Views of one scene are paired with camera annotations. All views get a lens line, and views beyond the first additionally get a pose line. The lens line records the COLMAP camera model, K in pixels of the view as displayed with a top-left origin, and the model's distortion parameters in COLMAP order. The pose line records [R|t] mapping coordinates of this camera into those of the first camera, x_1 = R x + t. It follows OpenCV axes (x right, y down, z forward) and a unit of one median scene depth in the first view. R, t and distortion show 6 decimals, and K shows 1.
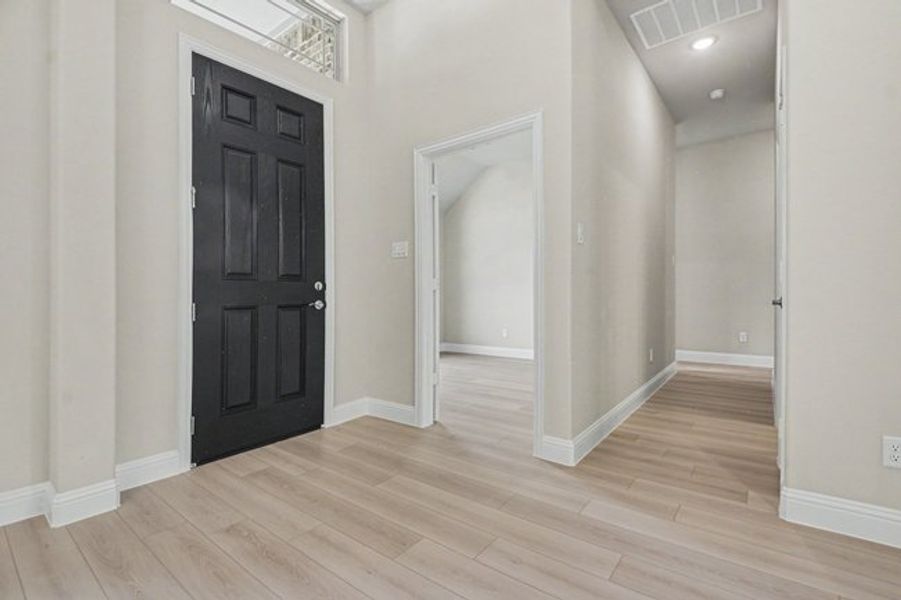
lens RADIAL K [[407.3, 0, 449.2], [0, 407.3, 293.6], [0, 0, 1]] dist [0.006618, -0.001605]
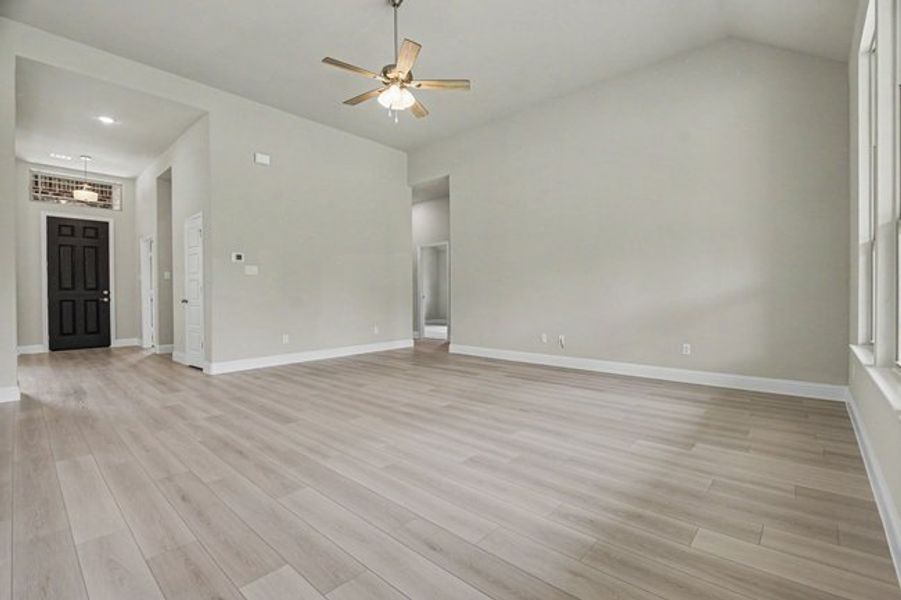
lens RADIAL K [[407.3, 0, 452.8], [0, 407.3, 303.2], [0, 0, 1]] dist [0.006618, -0.001605]
pose [[0.995523, 0.005102, -0.094381, 2.138112], [-0.003517, 0.999850, 0.016954, -0.001391], [0.094453, -0.016546, 0.995392, -1.402489]]
